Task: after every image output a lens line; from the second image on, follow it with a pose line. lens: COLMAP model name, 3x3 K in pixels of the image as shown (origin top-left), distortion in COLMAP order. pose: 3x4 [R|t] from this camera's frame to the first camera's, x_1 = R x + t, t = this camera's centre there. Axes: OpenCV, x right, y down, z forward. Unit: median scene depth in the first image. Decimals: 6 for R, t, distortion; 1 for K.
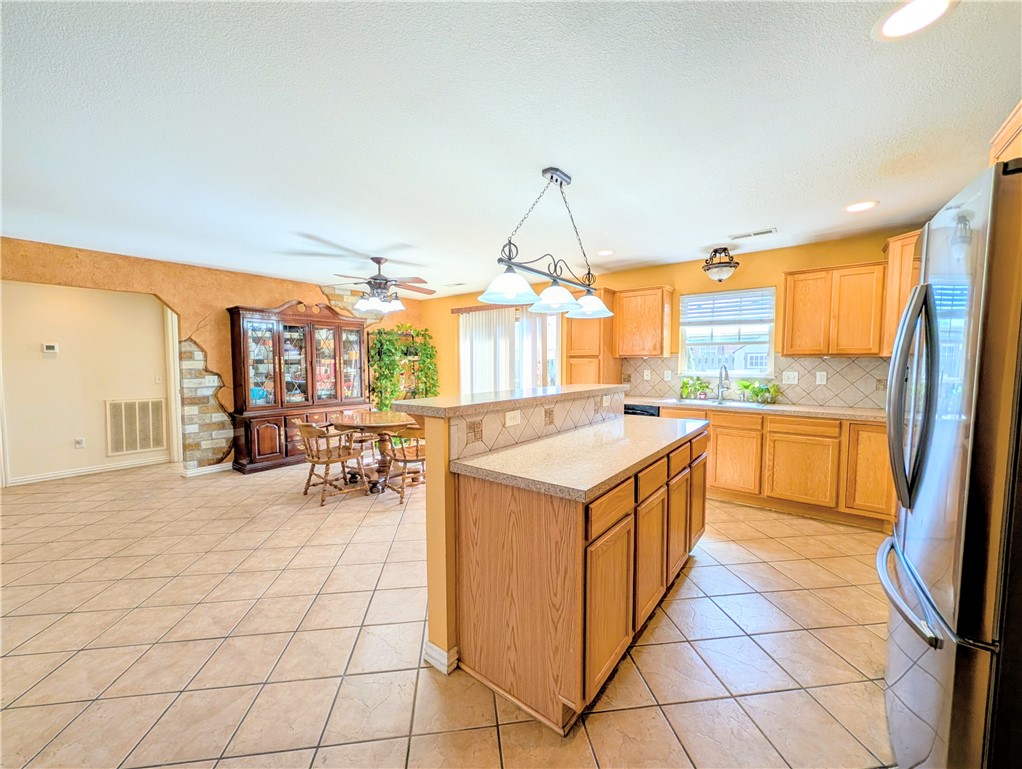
lens RADIAL K [[395.6, 0, 509.1], [0, 395.6, 382.1], [0, 0, 1]] dist [-0.000388, 0.000112]
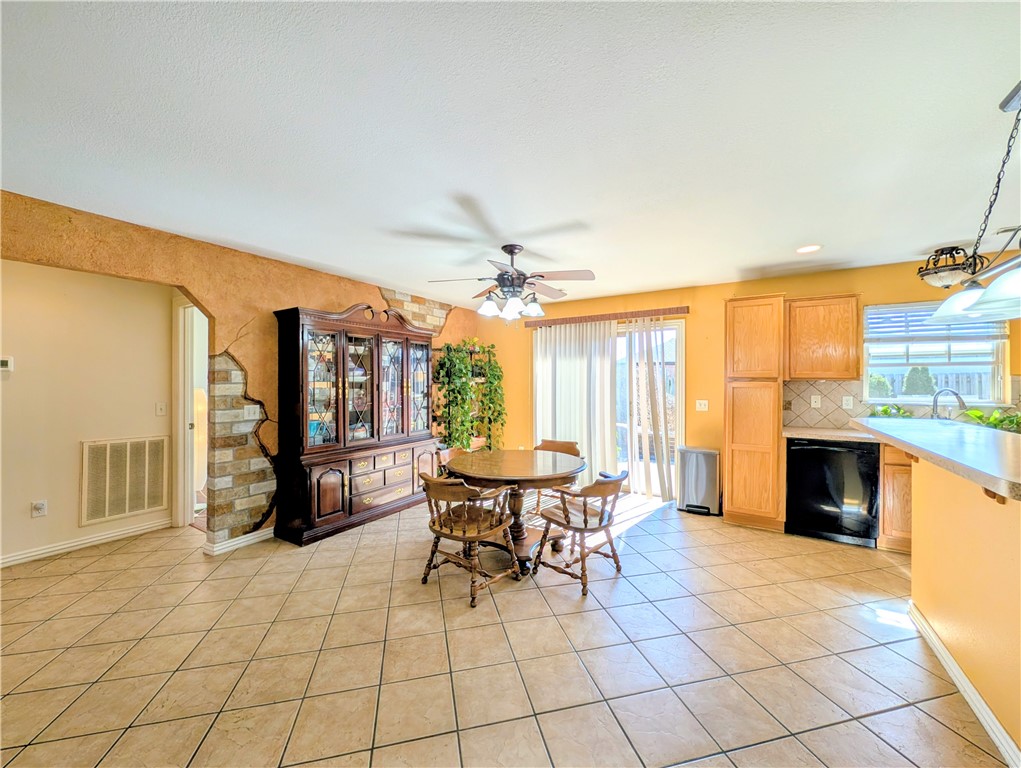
lens RADIAL K [[395.2, 0, 509.8], [0, 395.2, 381.8], [0, 0, 1]] dist [-0.000388, 0.000112]
pose [[0.994151, 0.002006, 0.107980, -0.368259], [0.003693, 0.998611, -0.052551, -0.018386], [-0.107936, 0.052643, 0.992763, 0.246272]]
